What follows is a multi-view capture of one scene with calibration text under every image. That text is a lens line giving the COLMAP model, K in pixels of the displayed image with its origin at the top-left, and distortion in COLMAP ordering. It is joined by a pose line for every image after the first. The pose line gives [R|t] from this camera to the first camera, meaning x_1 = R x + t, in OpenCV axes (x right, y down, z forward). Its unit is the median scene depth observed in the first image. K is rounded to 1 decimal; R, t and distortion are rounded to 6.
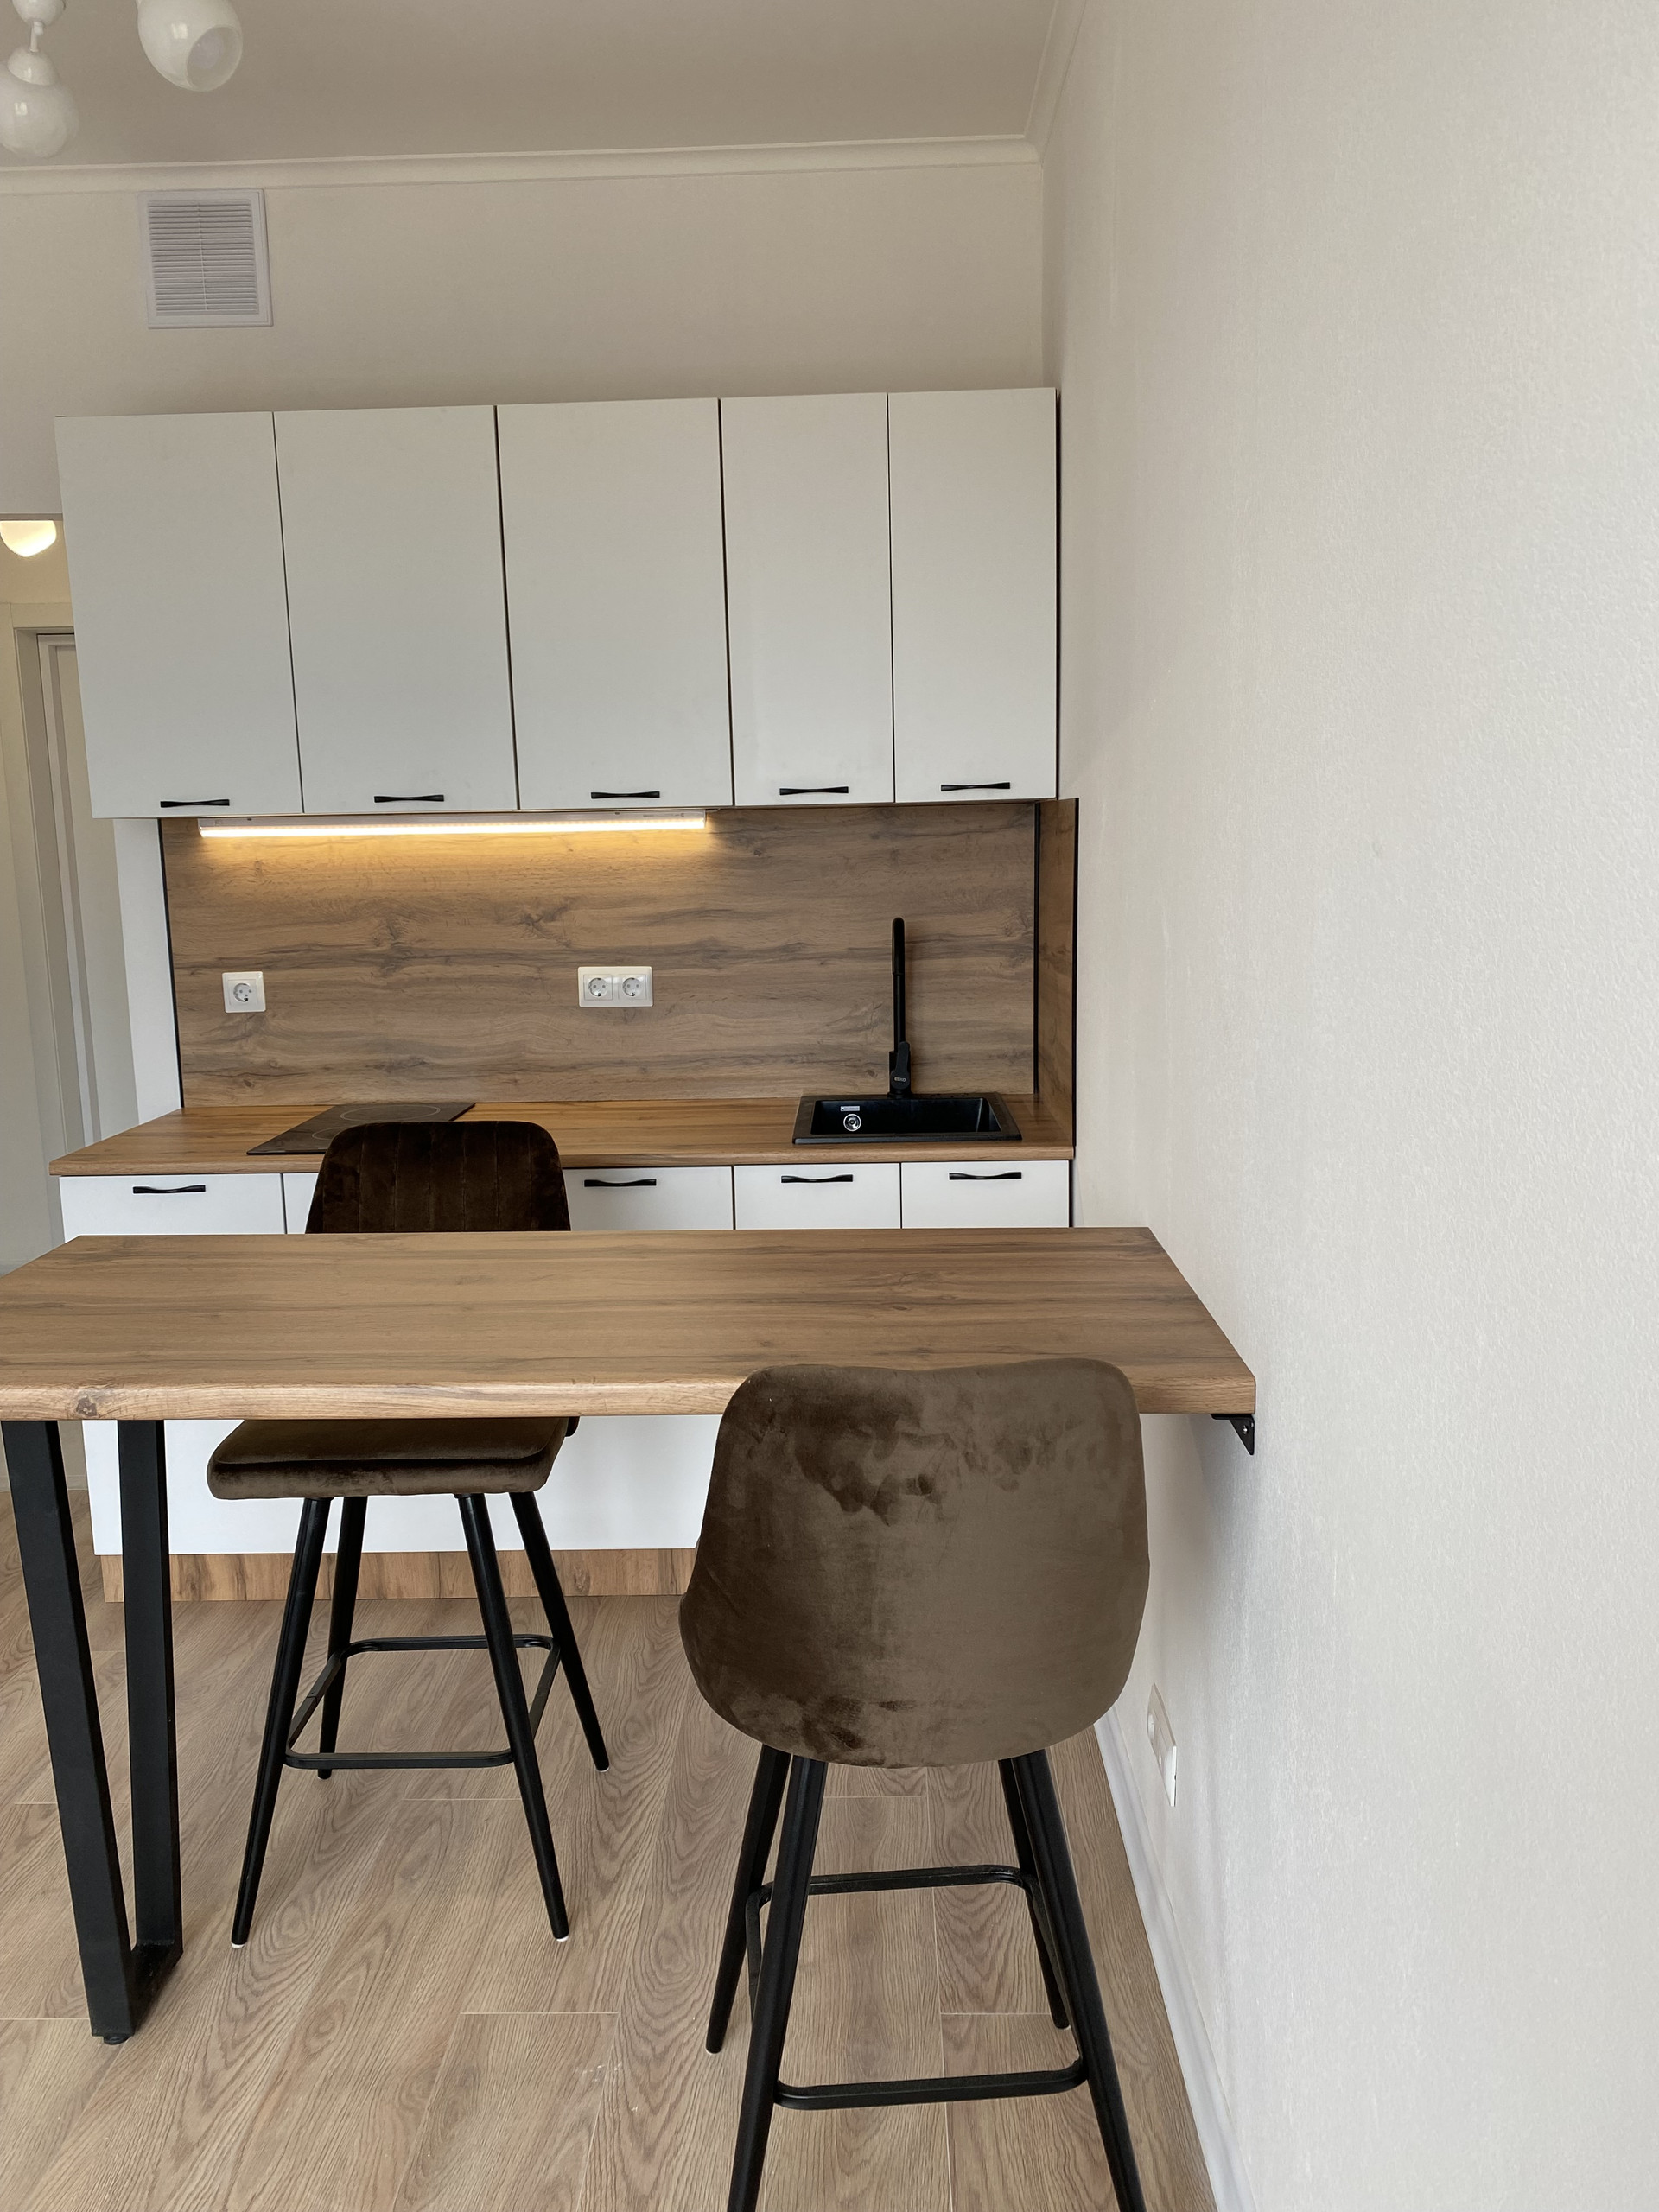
lens RADIAL K [[1684.9, 0, 829.5], [0, 1684.9, 1106.0], [0, 0, 1]] dist [0.000901, -0.000068]
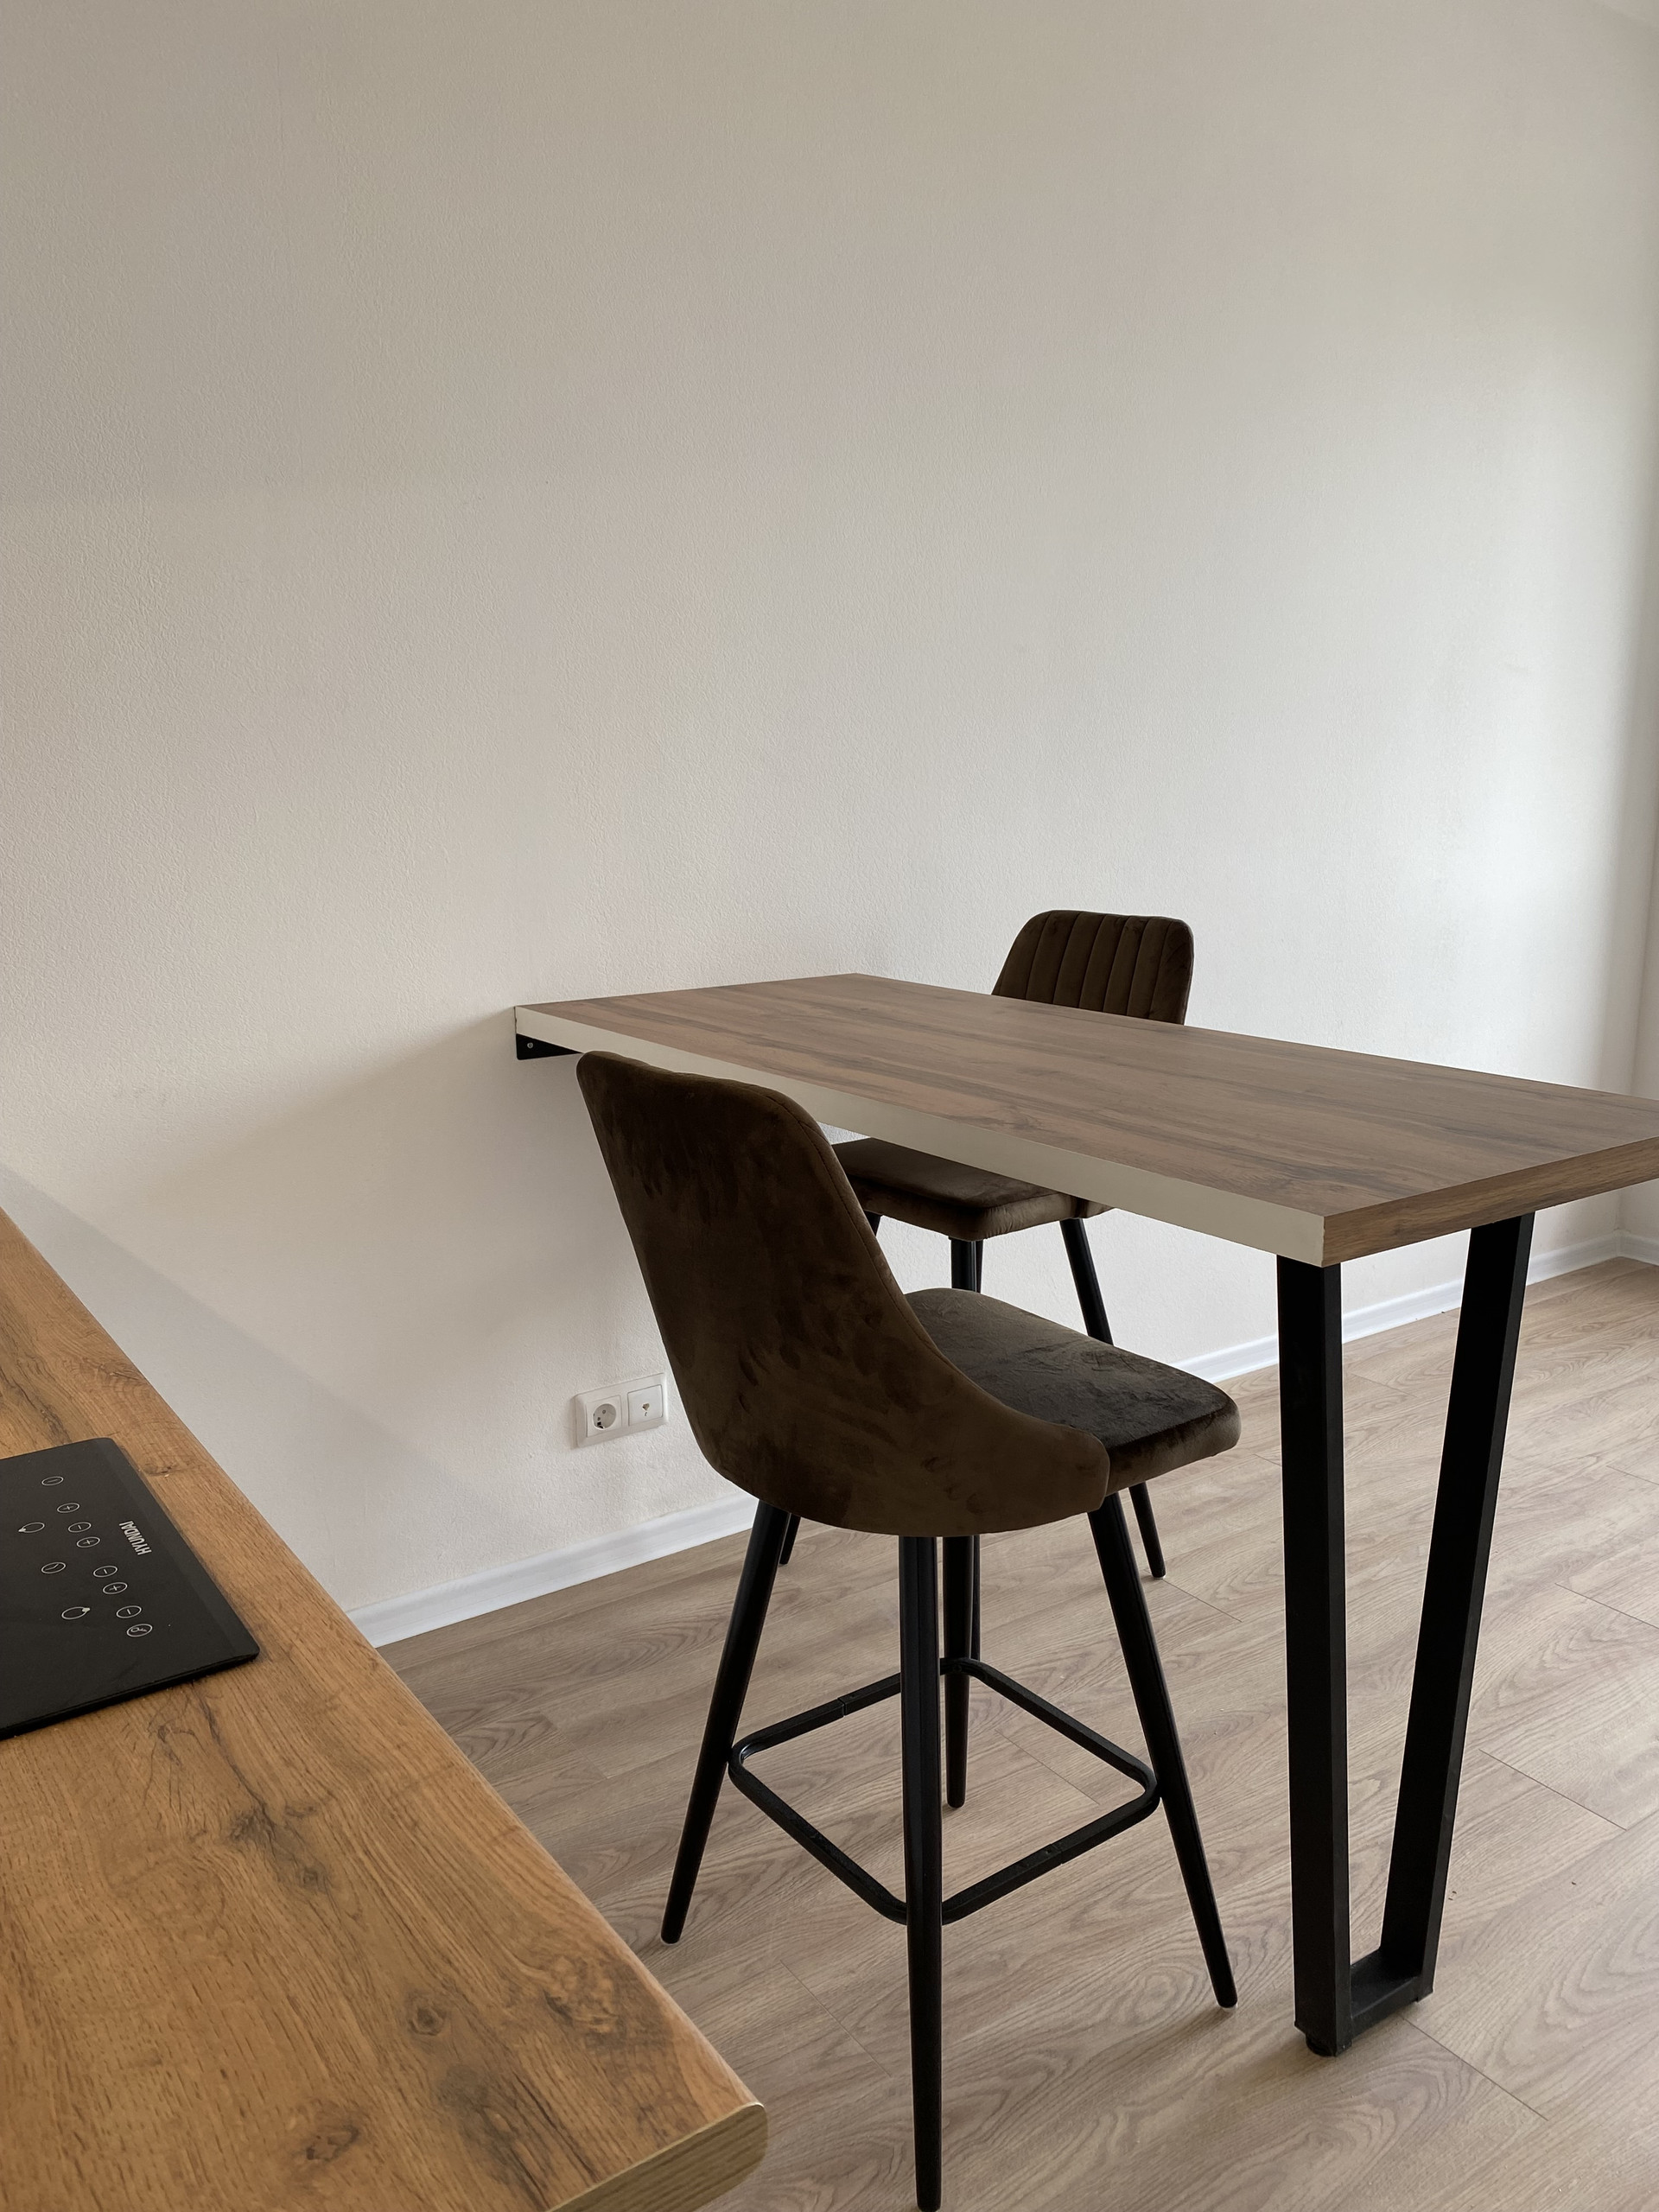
lens RADIAL K [[1684.9, 0, 829.5], [0, 1684.9, 1106.0], [0, 0, 1]] dist [0.000901, -0.000068]
pose [[-0.588413, -0.145509, 0.795360, -0.496030], [0.151359, 0.946463, 0.285130, -0.089105], [-0.794268, 0.288158, -0.534887, 0.894740]]
